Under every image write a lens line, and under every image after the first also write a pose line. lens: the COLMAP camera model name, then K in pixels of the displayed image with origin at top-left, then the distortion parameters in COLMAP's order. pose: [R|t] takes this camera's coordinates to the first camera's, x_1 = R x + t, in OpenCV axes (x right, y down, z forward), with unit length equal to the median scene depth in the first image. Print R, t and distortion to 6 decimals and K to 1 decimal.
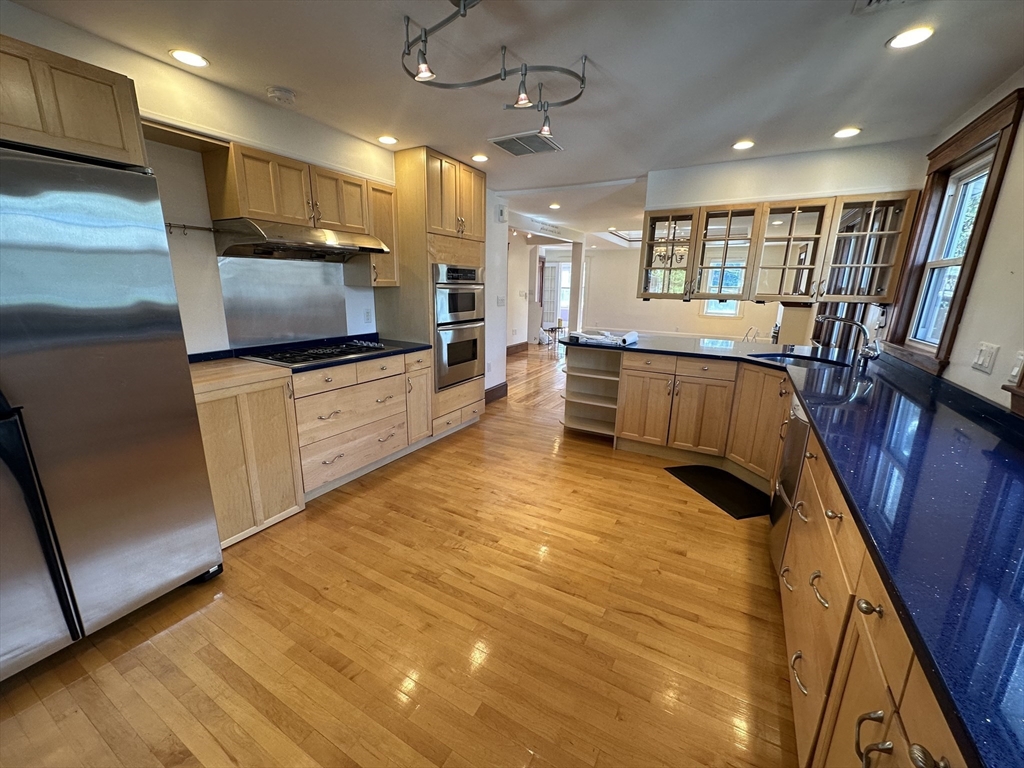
lens RADIAL K [[406.7, 0, 511.2], [0, 406.7, 383.1], [0, 0, 1]] dist [-0.002156, 0.000269]
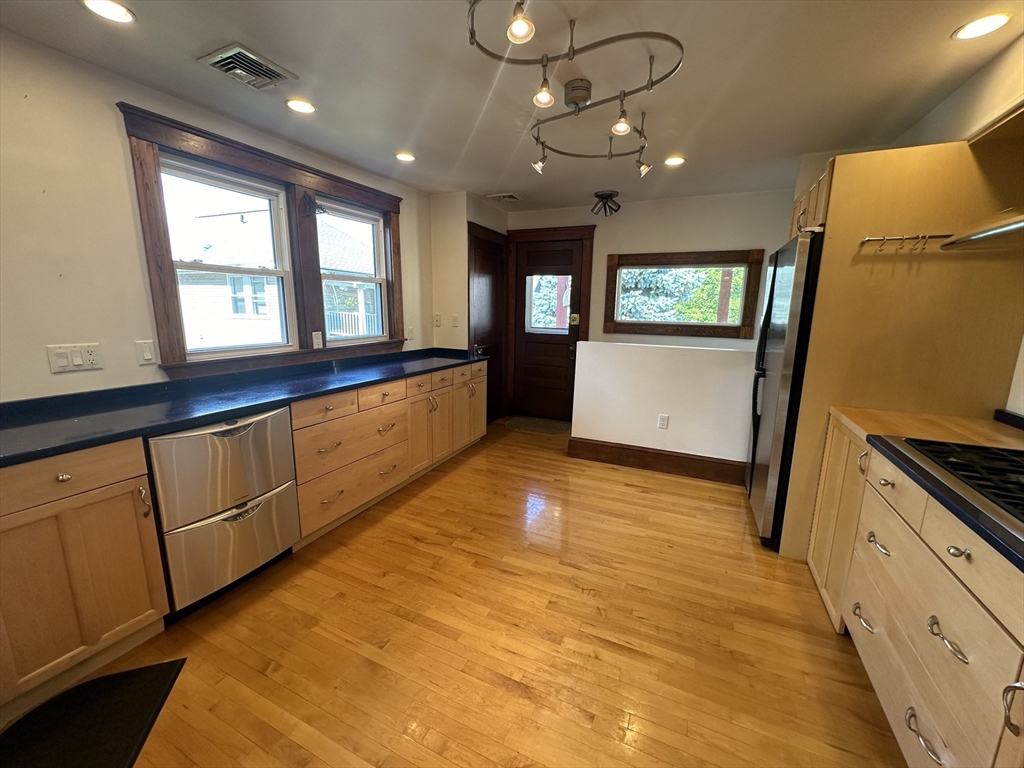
lens RADIAL K [[406.7, 0, 511.2], [0, 406.7, 383.1], [0, 0, 1]] dist [-0.002156, 0.000269]
pose [[-0.996658, -0.011620, -0.080851, 0.096510], [-0.043790, 0.911580, 0.408784, -0.302612], [0.068952, 0.410959, -0.909043, 1.280878]]
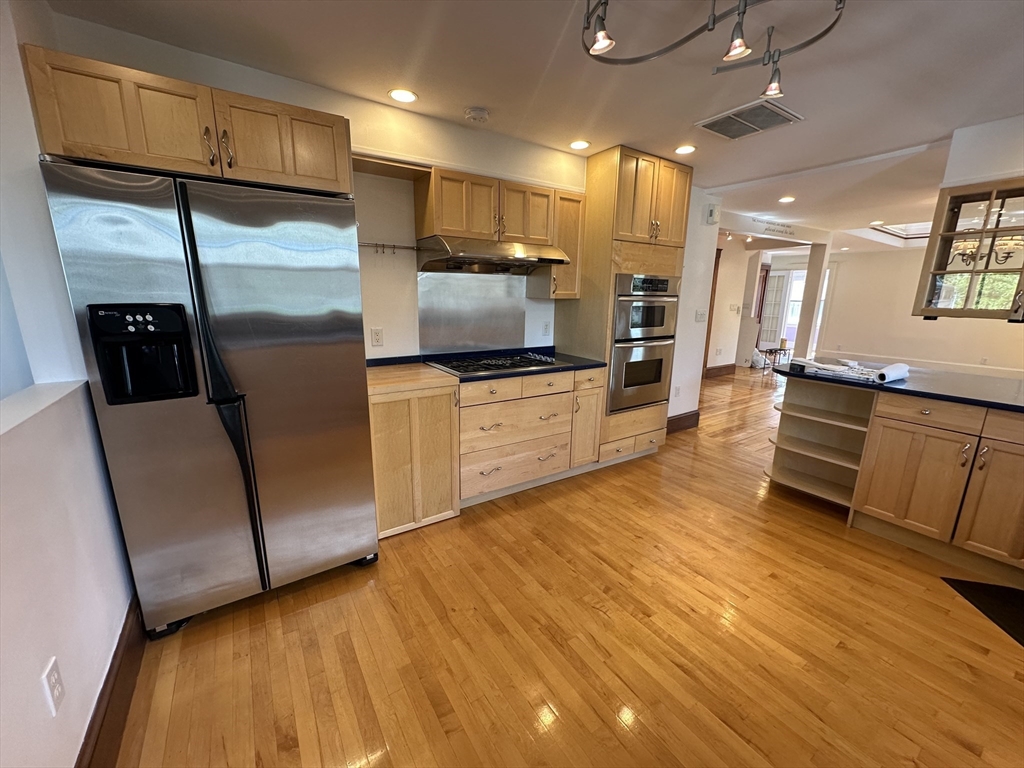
lens RADIAL K [[406.7, 0, 511.2], [0, 406.7, 383.1], [0, 0, 1]] dist [-0.002156, 0.000269]
pose [[0.888284, 0.093183, -0.449743, 0.032905], [-0.106767, 0.994272, -0.004868, -0.025971], [0.446714, 0.052342, 0.893145, 0.116074]]
